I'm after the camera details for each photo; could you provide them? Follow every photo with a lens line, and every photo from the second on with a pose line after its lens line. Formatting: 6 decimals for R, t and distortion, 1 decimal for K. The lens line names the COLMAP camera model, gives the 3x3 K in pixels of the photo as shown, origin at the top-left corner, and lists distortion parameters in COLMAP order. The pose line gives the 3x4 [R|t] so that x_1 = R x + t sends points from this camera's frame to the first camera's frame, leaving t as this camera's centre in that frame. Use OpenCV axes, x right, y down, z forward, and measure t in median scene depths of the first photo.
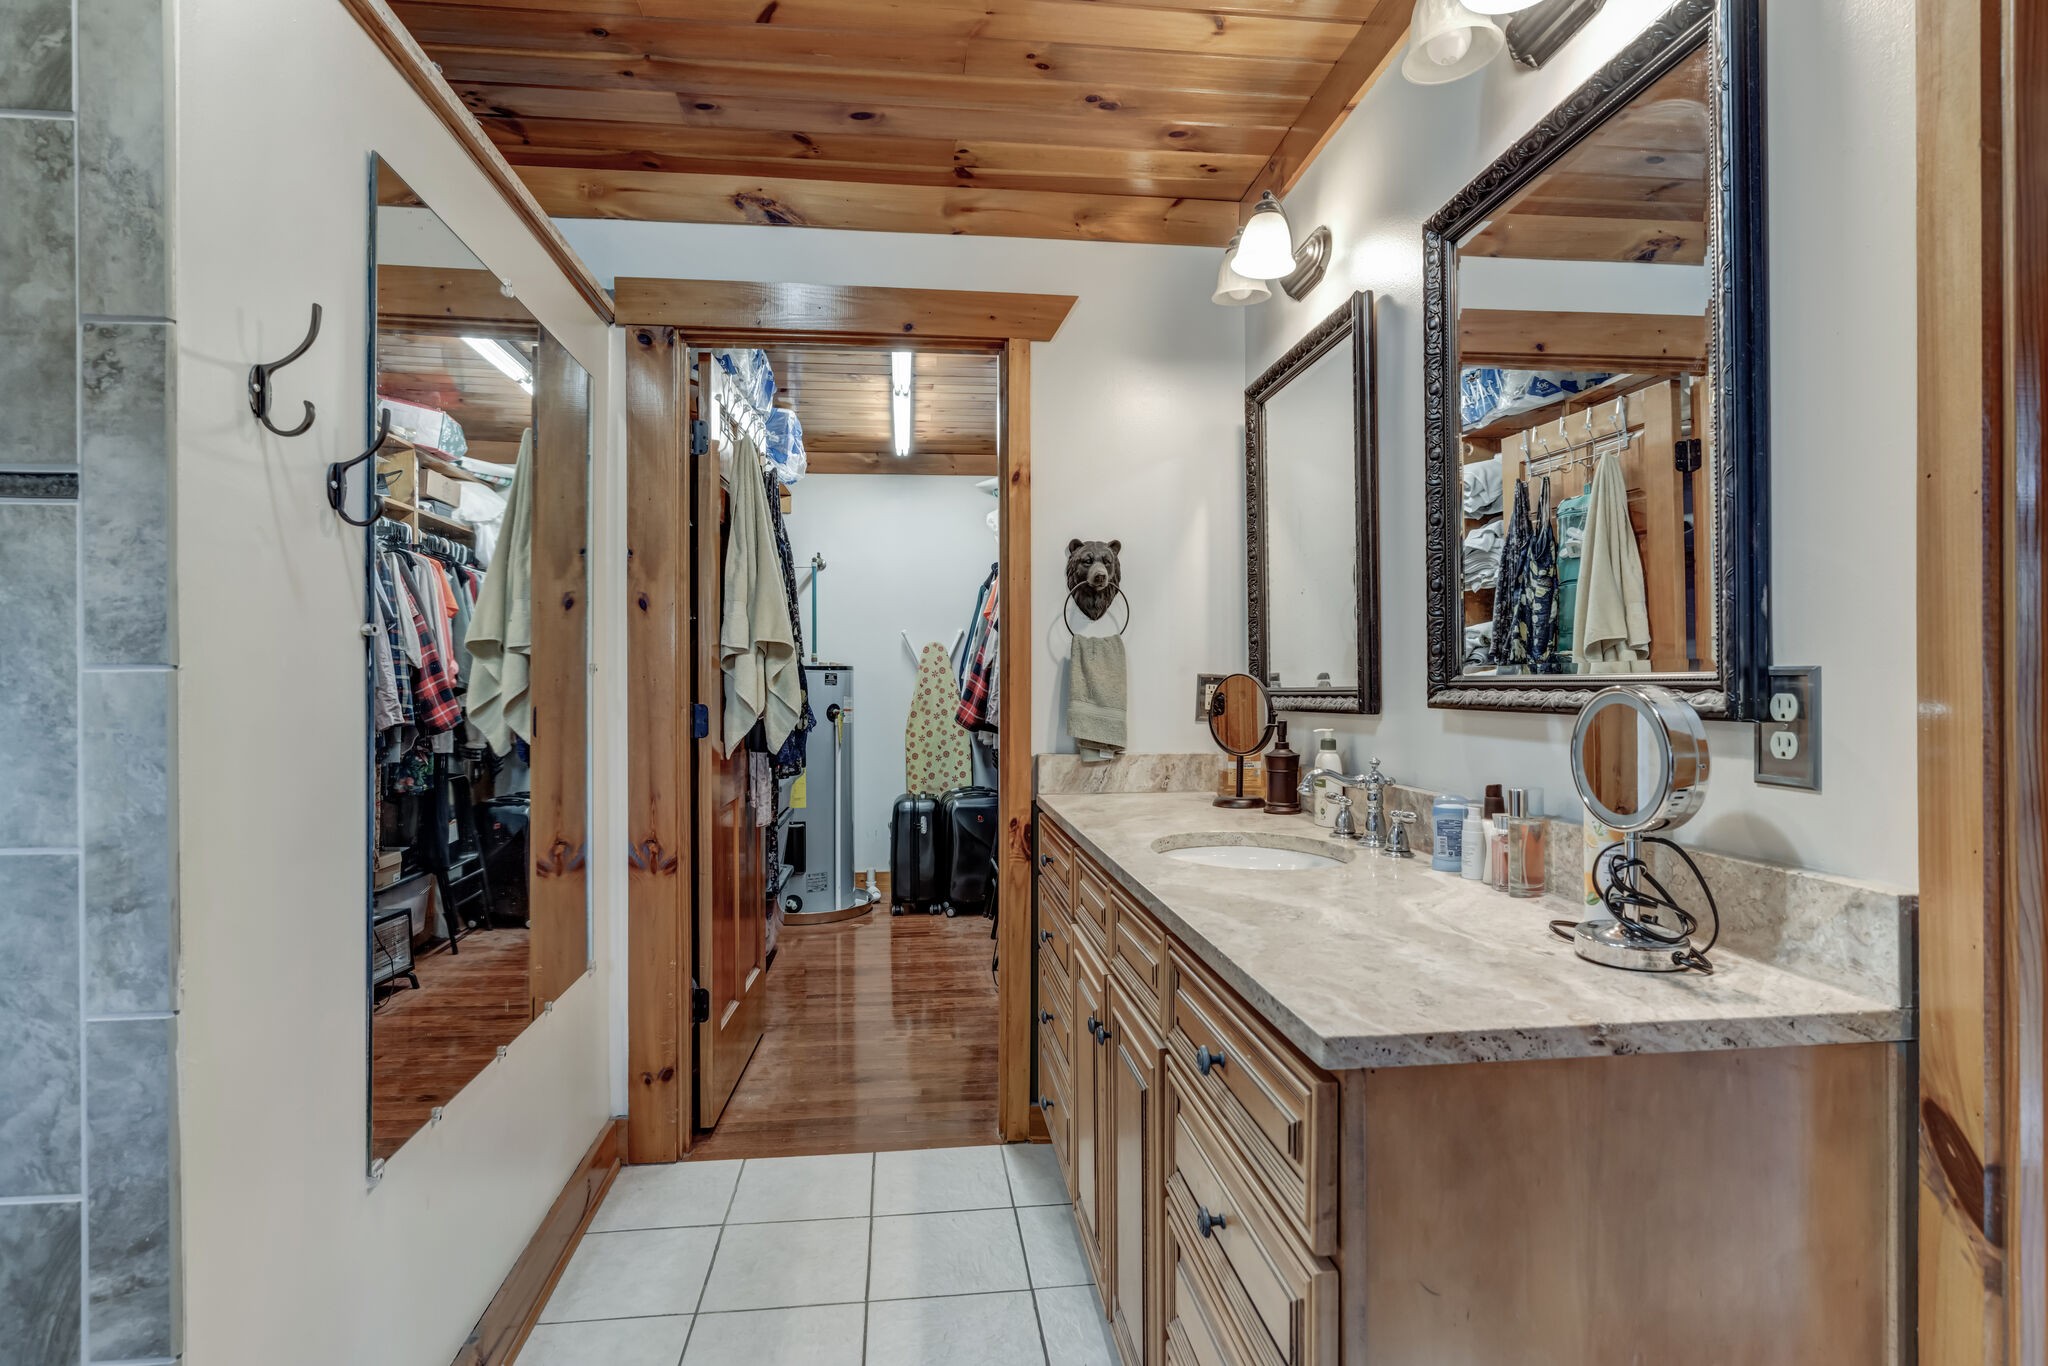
lens RADIAL K [[1060.4, 0, 1019.4], [0, 1060.4, 678.2], [0, 0, 1]] dist [-0.001624, 0.000260]
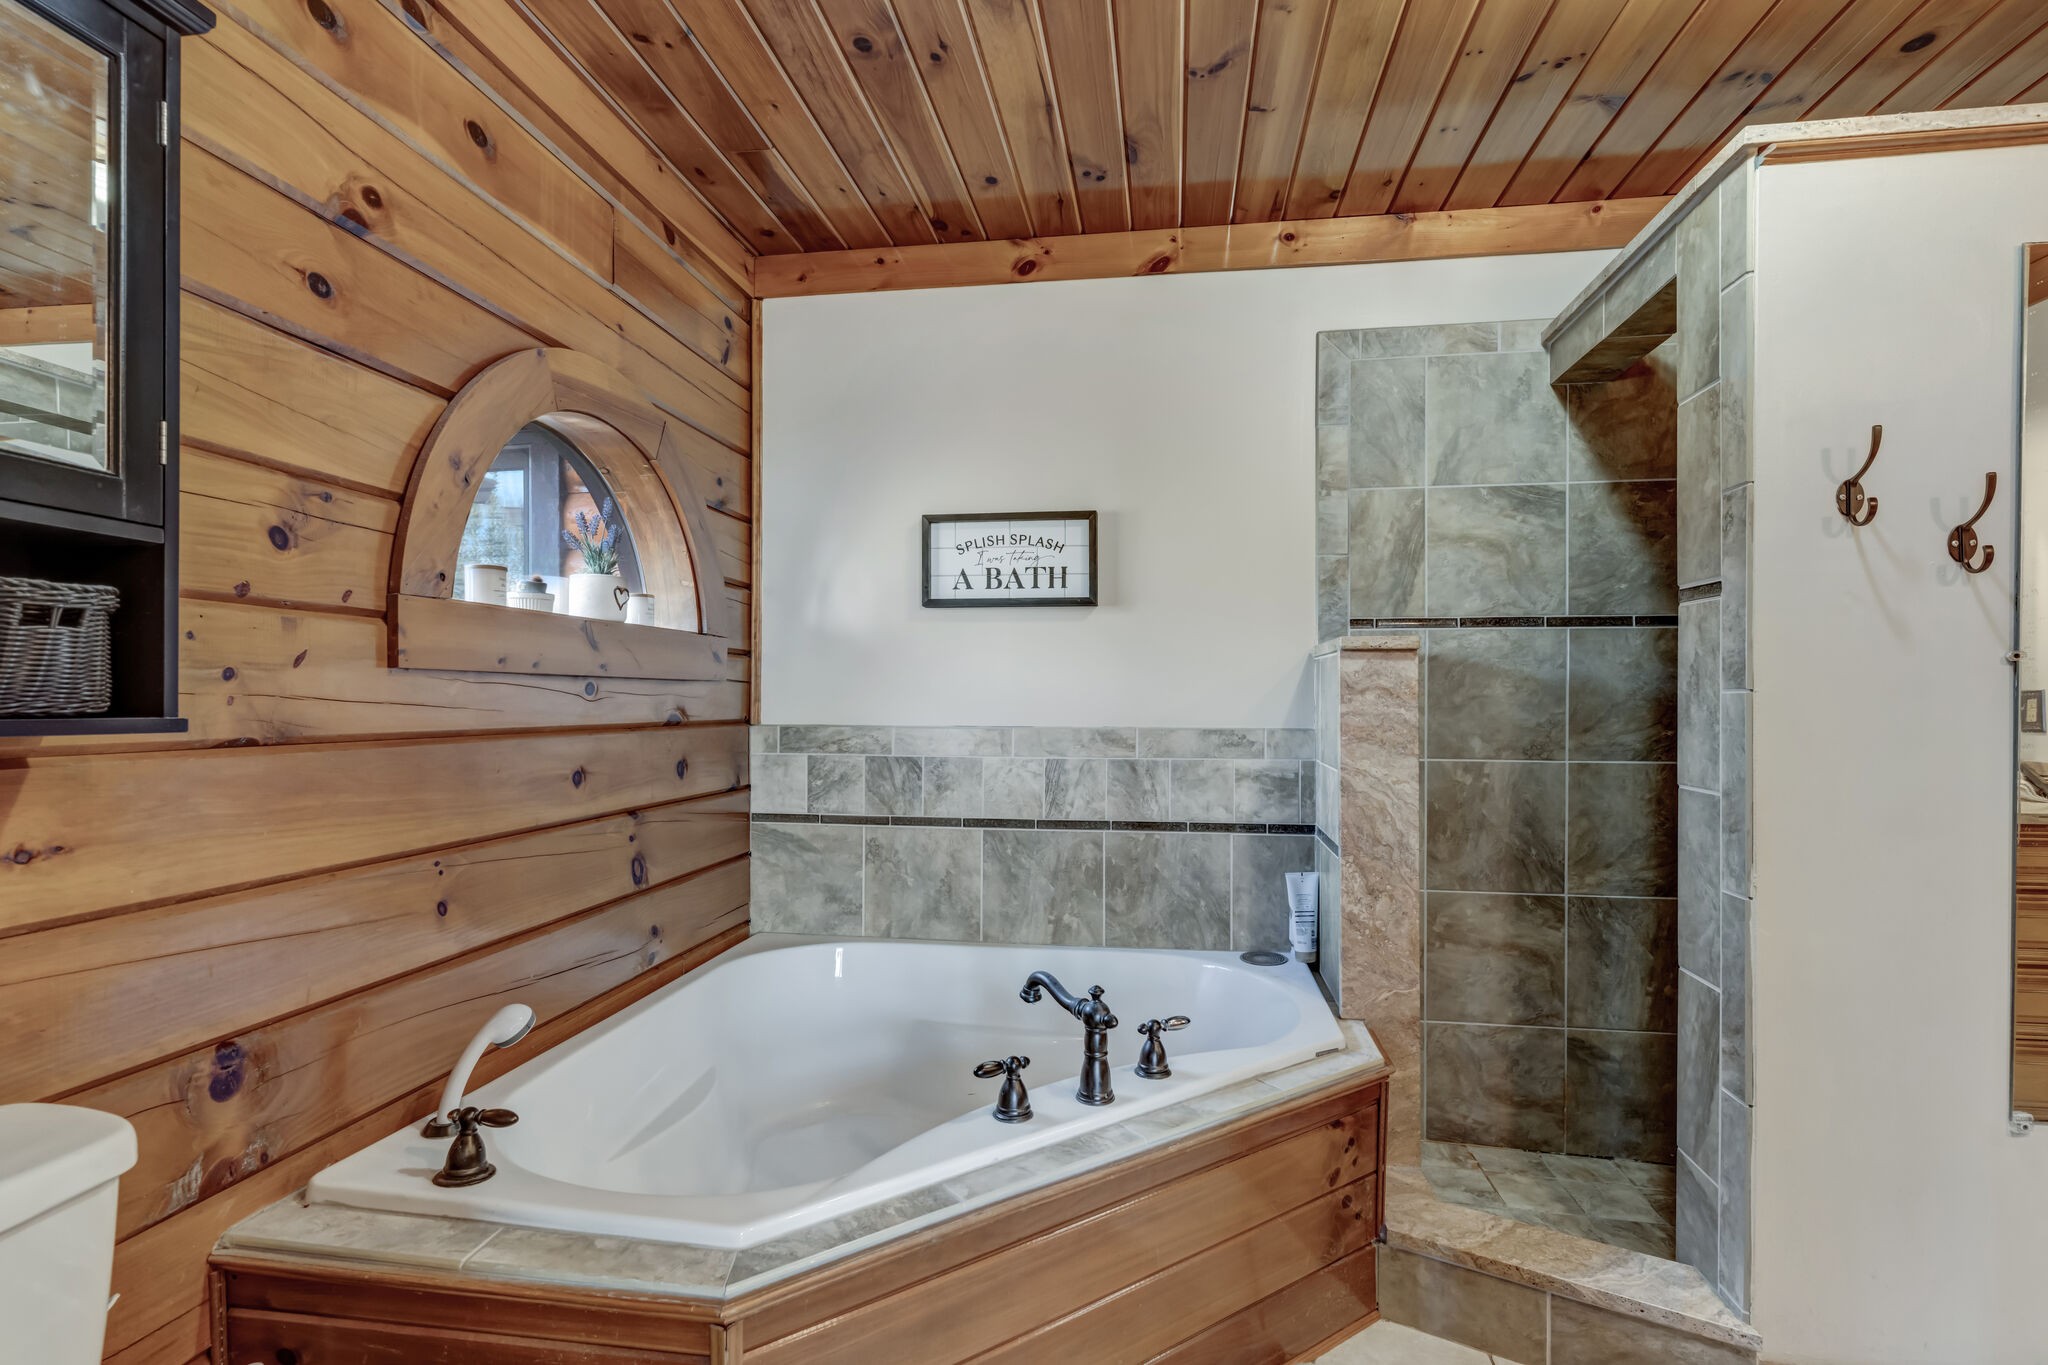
lens RADIAL K [[1060.4, 0, 1018.6], [0, 1060.4, 687.8], [0, 0, 1]] dist [-0.001624, 0.000260]
pose [[-0.255500, 0.001302, -0.966808, 1.108540], [-0.004263, 0.999988, 0.002474, -0.013720], [0.966800, 0.004753, -0.255491, 0.315932]]
